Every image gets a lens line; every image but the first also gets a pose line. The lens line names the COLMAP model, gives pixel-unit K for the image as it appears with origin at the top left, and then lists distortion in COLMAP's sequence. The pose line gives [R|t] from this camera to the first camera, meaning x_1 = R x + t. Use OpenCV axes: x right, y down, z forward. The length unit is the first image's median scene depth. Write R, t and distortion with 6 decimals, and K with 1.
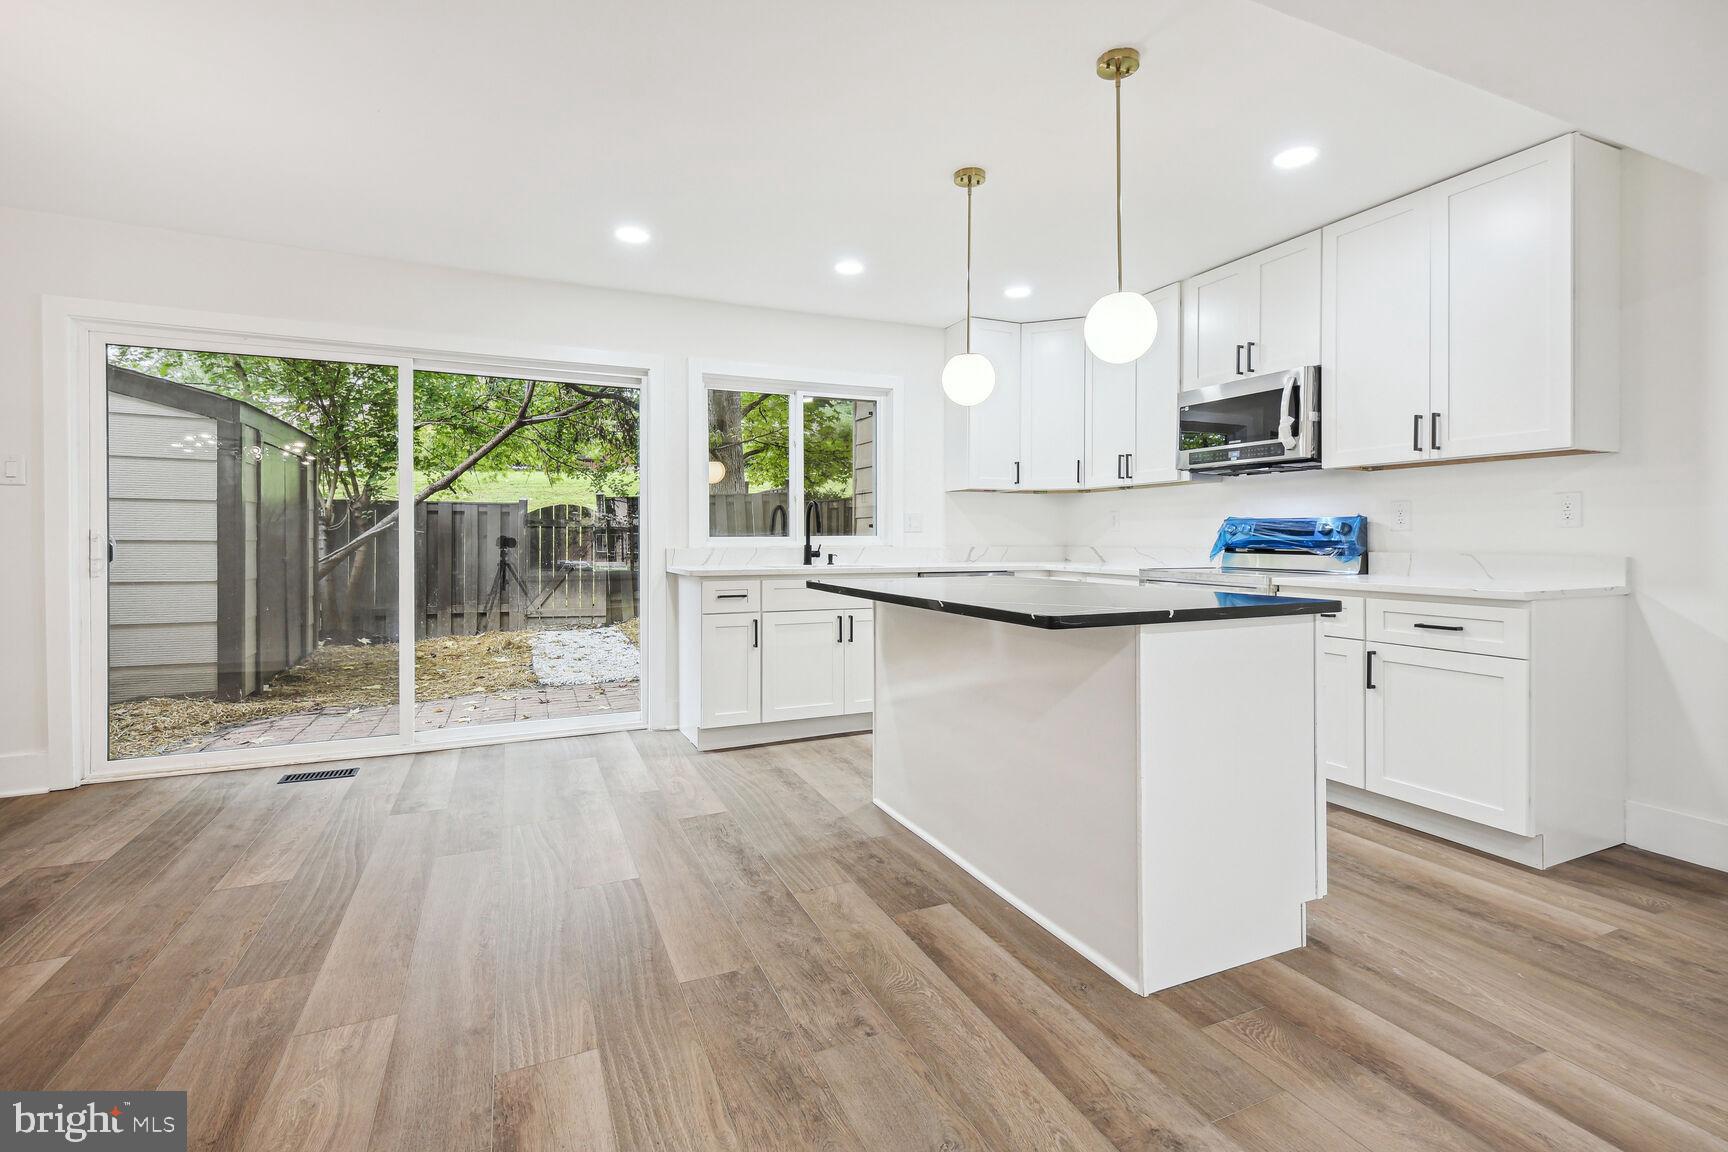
lens RADIAL K [[798.5, 0, 875.2], [0, 798.5, 537.8], [0, 0, 1]] dist [0.006378, -0.008002]
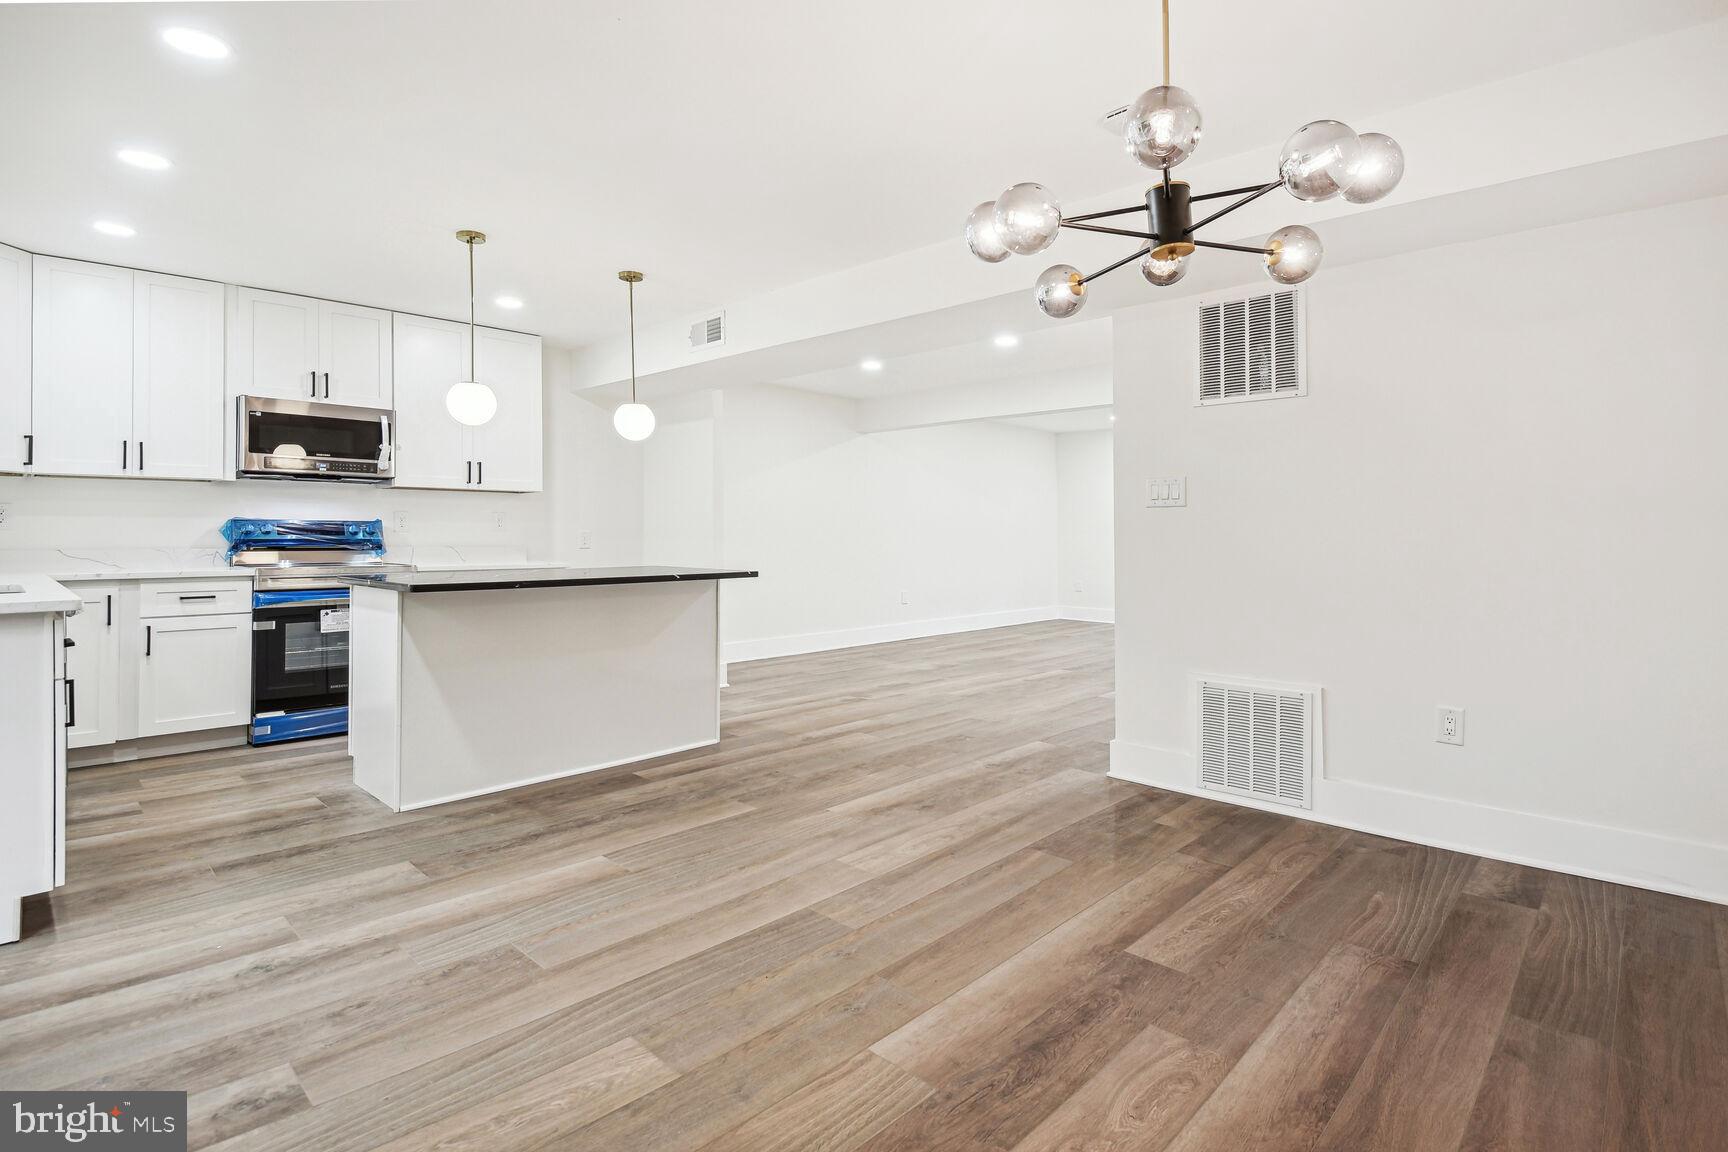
lens RADIAL K [[806.3, 0, 858.2], [0, 806.3, 537.2], [0, 0, 1]] dist [-0.002172, -0.022830]
pose [[-0.329646, -0.006207, 0.944084, -1.278233], [-0.001823, 0.999981, 0.005938, -0.013074], [-0.944103, 0.000237, -0.329651, 0.913756]]
